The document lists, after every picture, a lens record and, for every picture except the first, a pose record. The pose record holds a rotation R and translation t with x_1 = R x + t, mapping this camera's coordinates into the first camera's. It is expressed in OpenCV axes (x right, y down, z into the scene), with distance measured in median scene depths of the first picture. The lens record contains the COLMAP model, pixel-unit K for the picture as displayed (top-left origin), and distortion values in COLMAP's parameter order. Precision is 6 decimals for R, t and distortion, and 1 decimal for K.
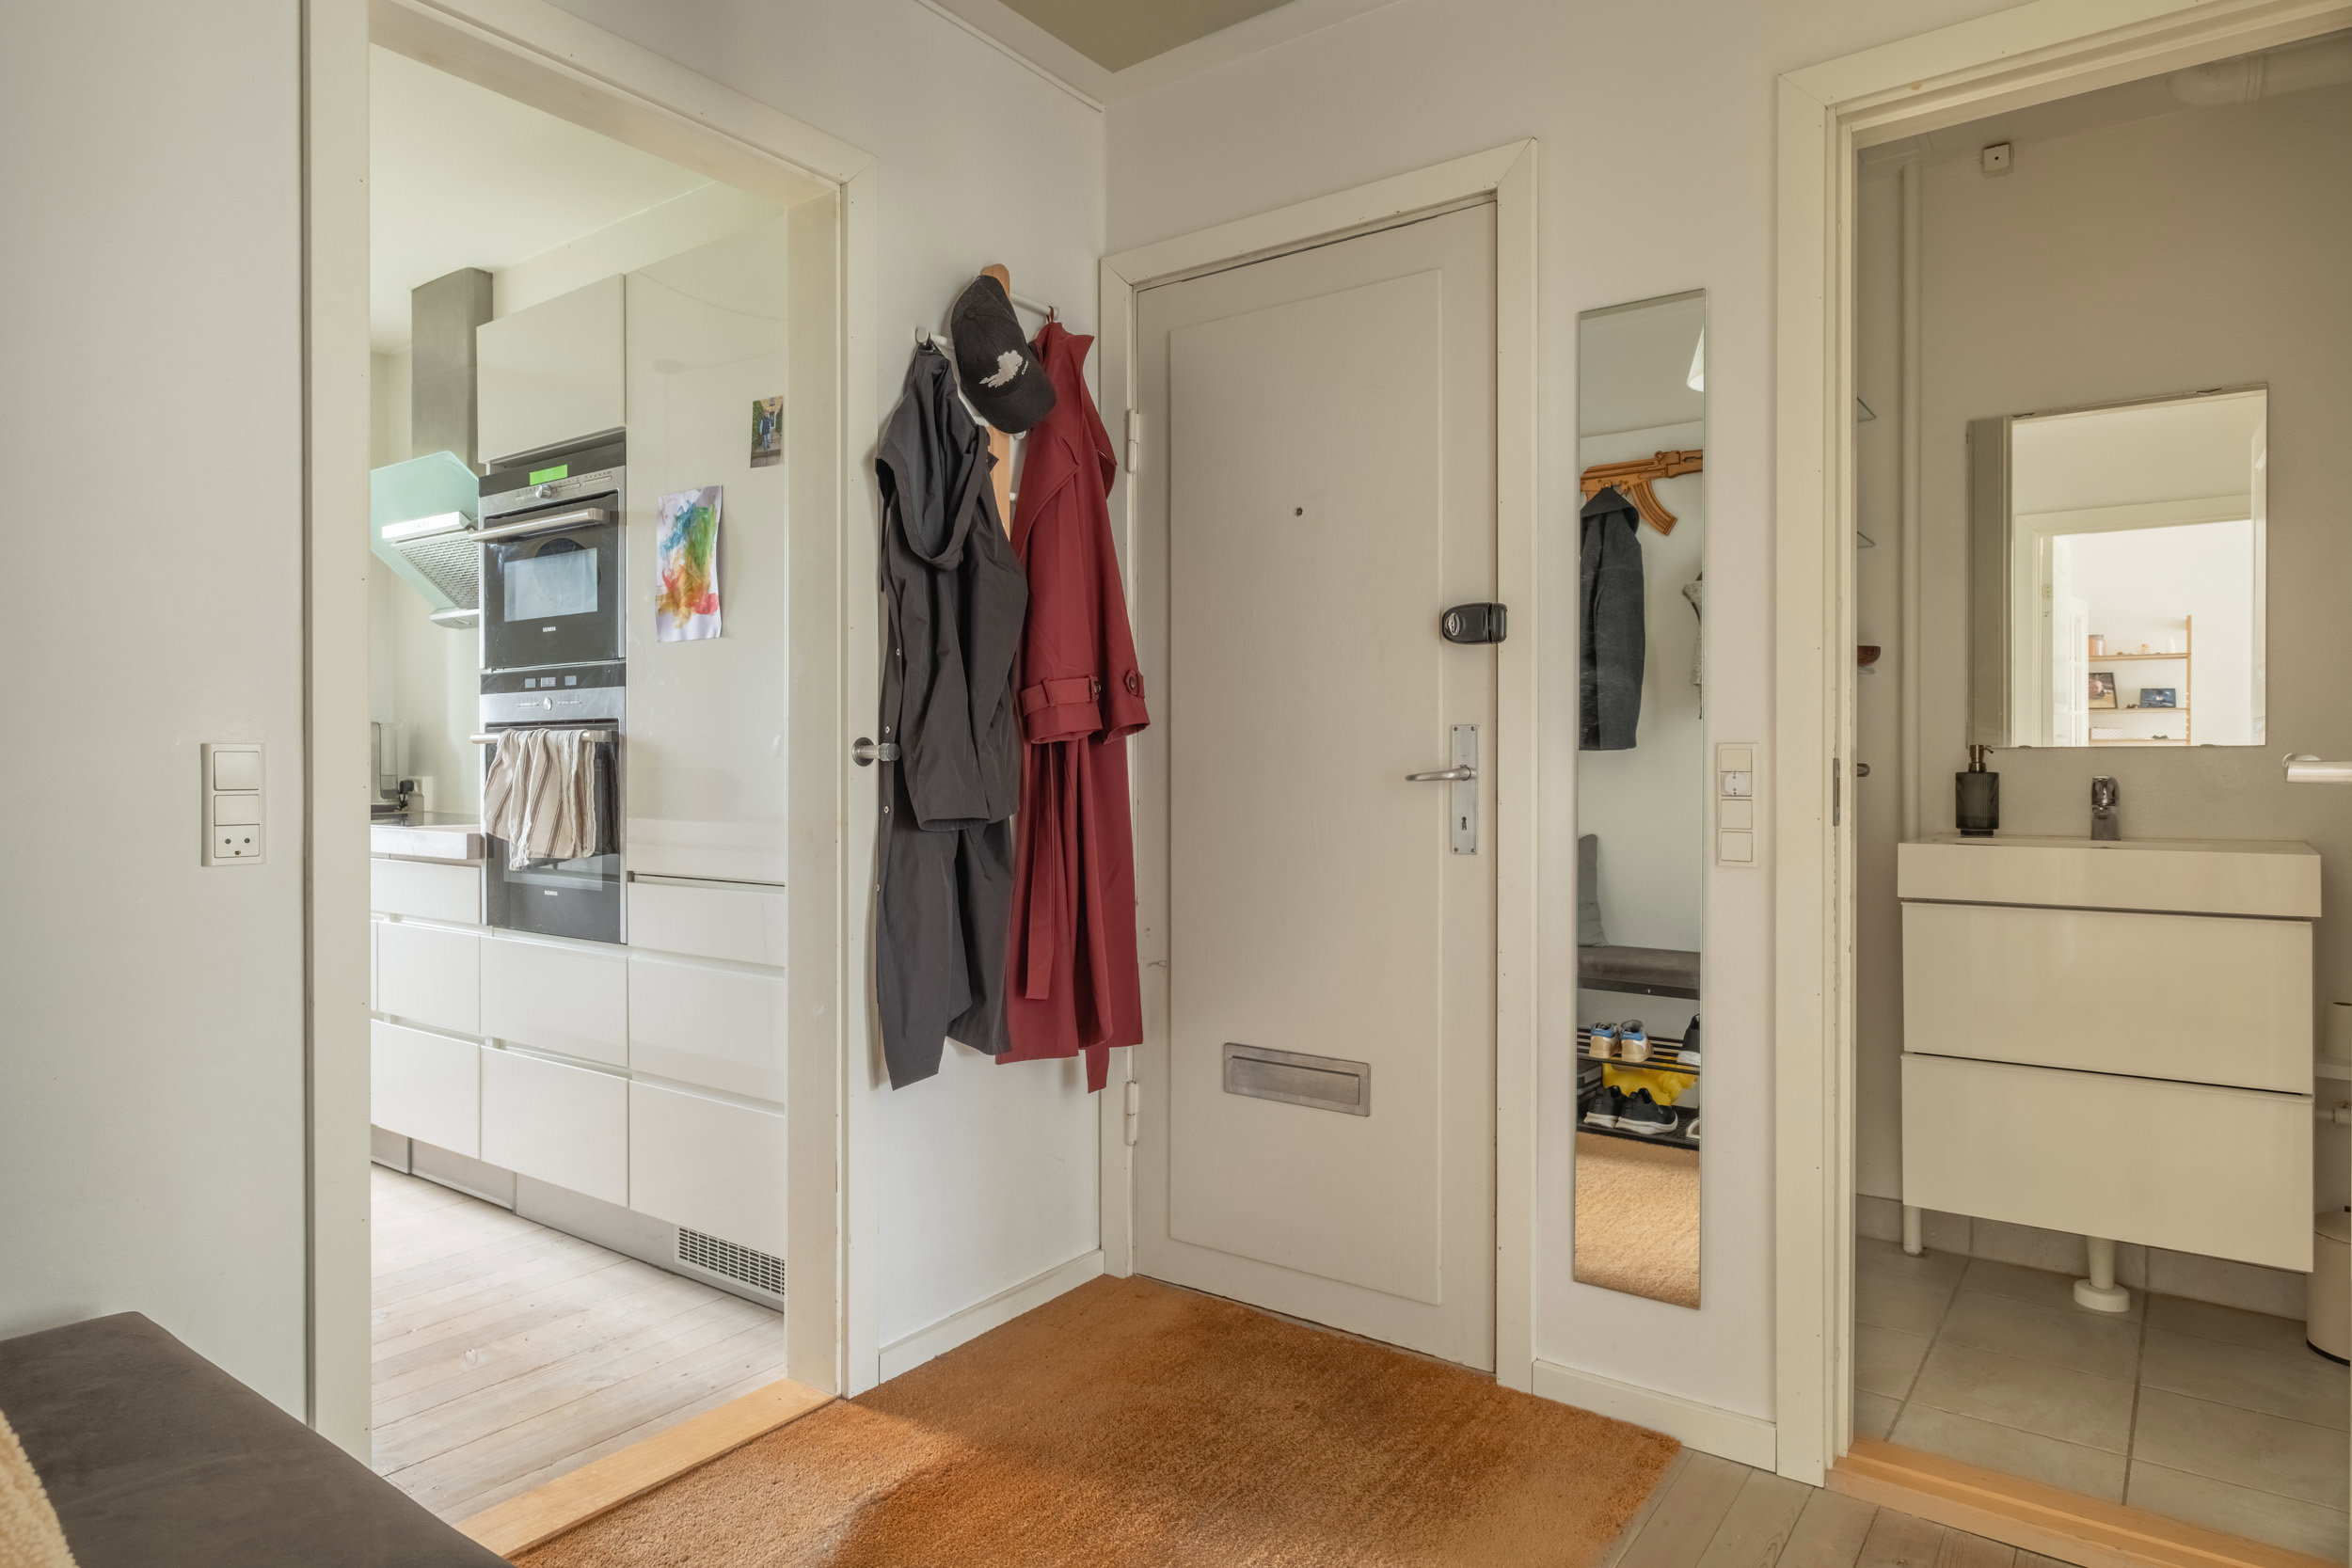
lens RADIAL K [[1405.8, 0, 1176.0], [0, 1405.8, 784.0], [0, 0, 1]] dist [-0.000374, -0.000161]
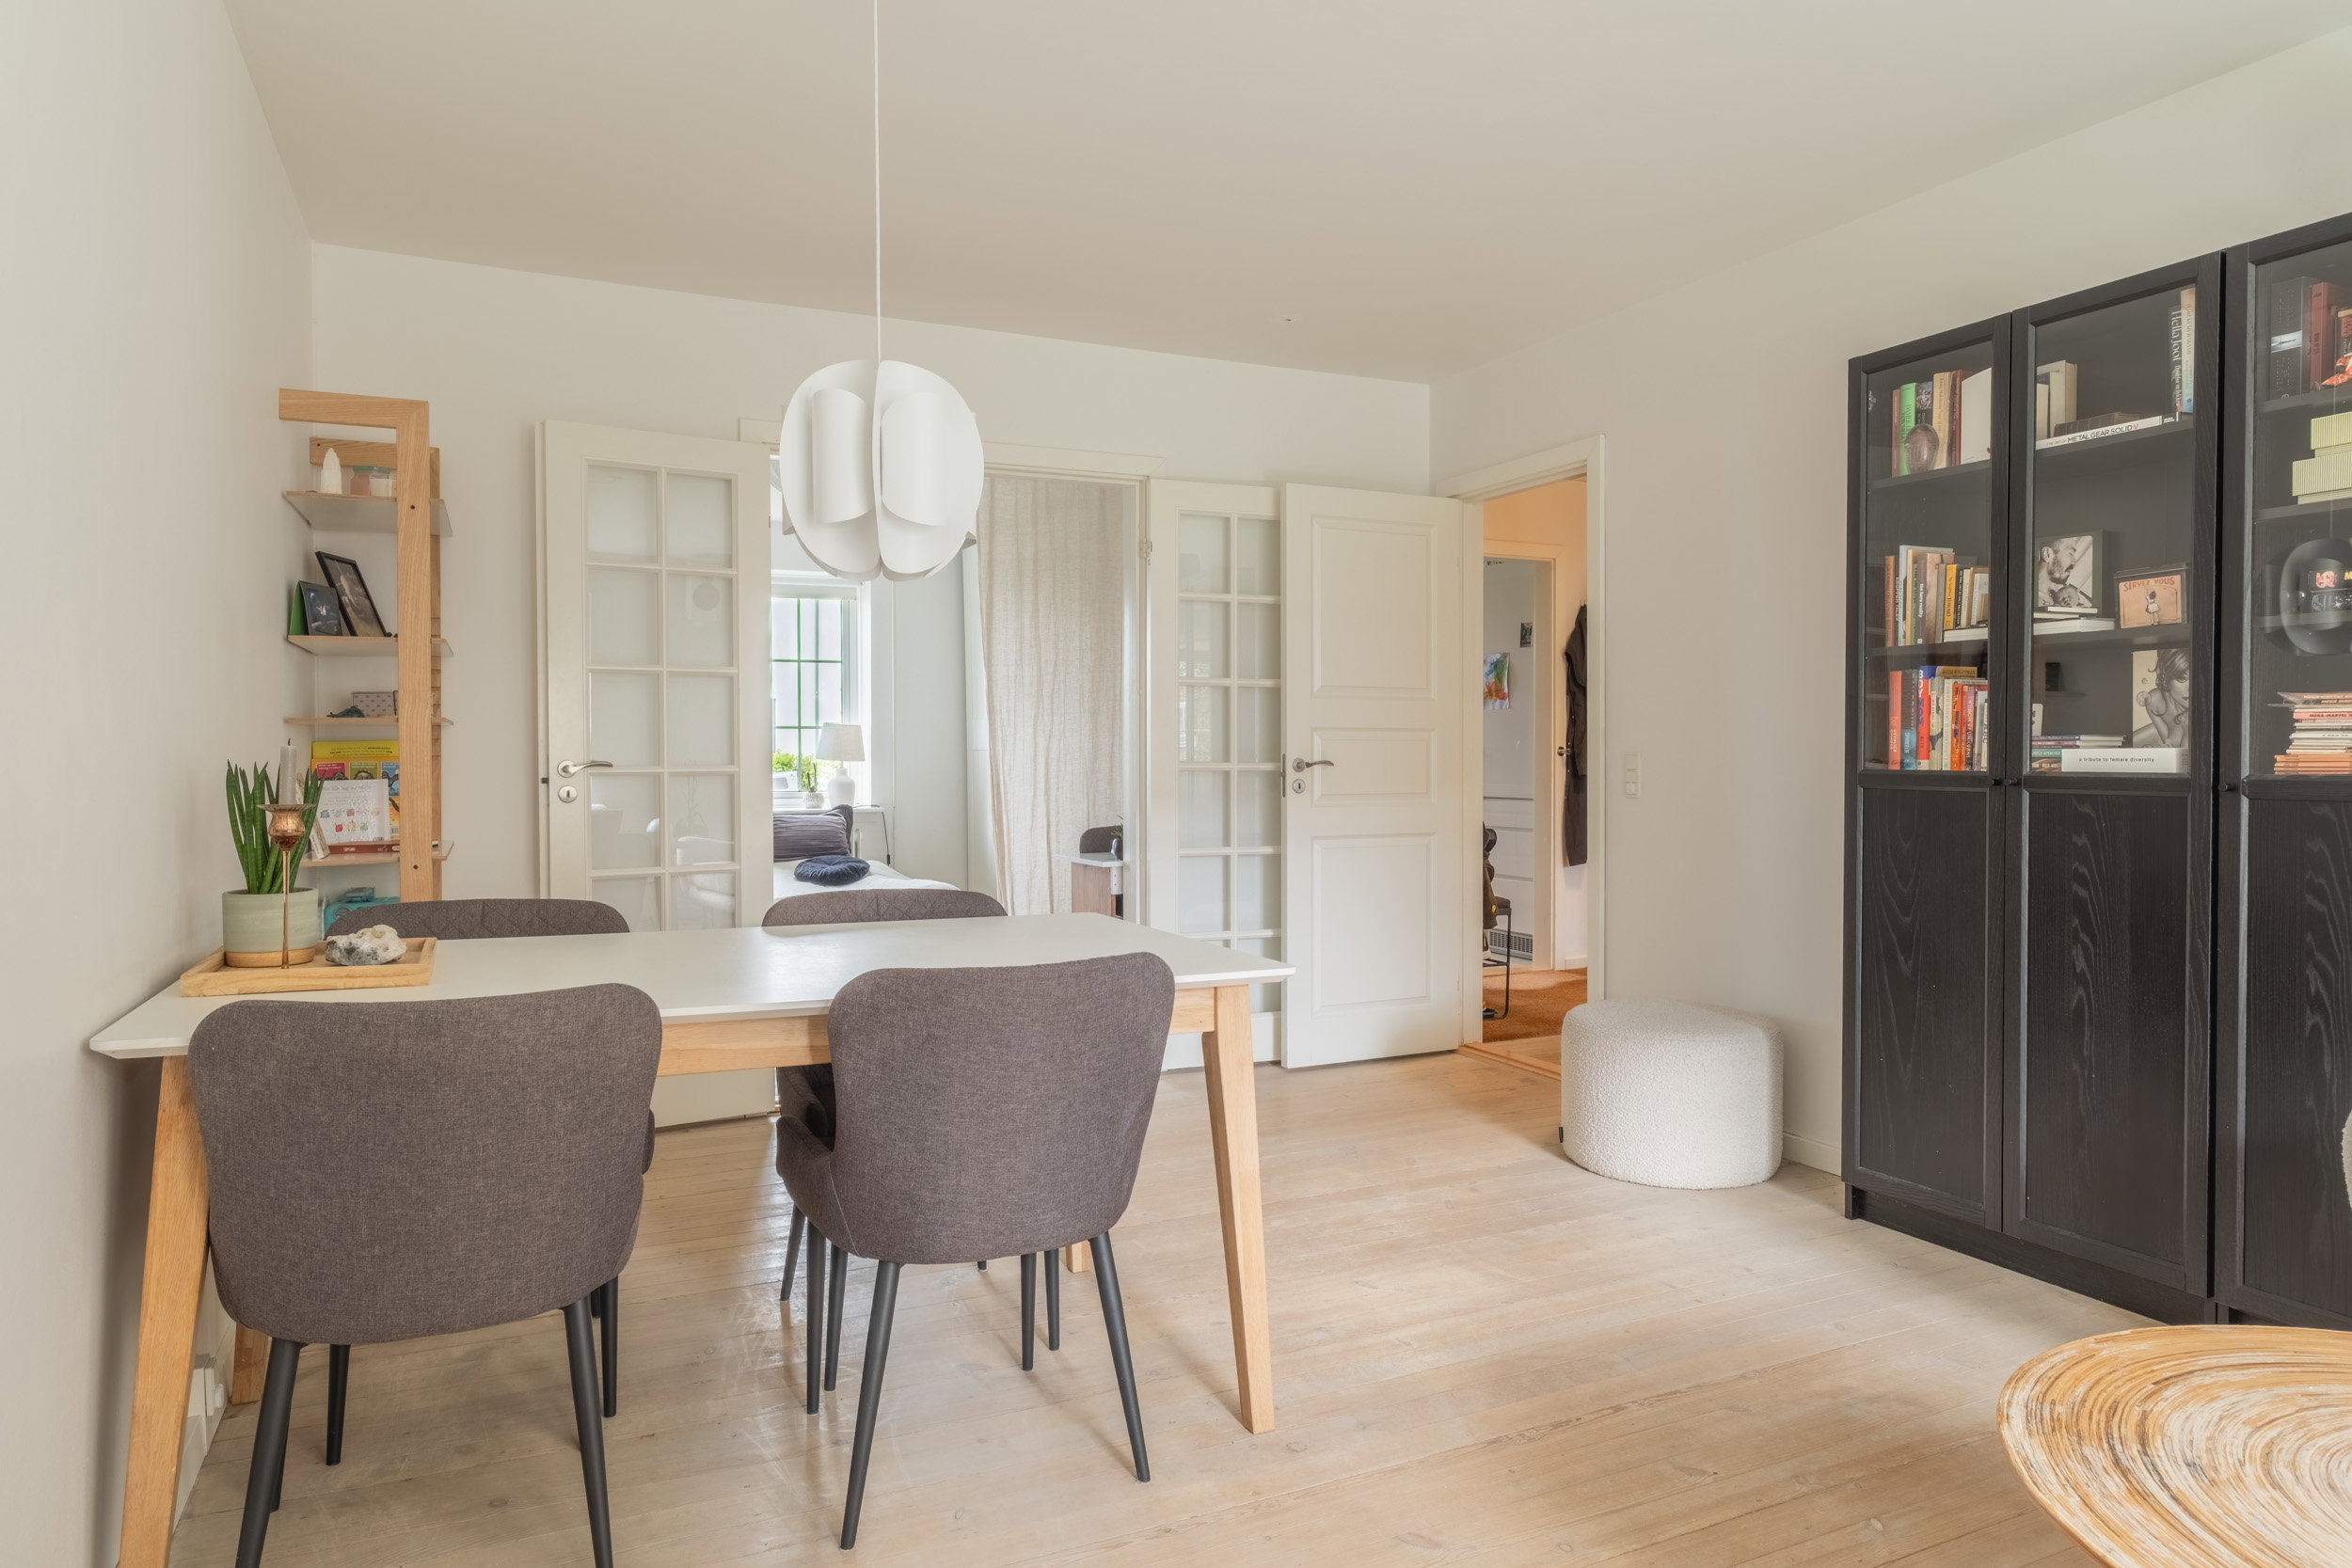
lens RADIAL K [[1405.8, 0, 1176.0], [0, 1405.8, 784.0], [0, 0, 1]] dist [-0.000374, -0.000161]
pose [[0.880714, 0.000304, -0.473648, 0.405942], [0.005057, 0.999937, 0.010045, 0.010514], [0.473621, -0.011243, 0.880657, -1.738876]]
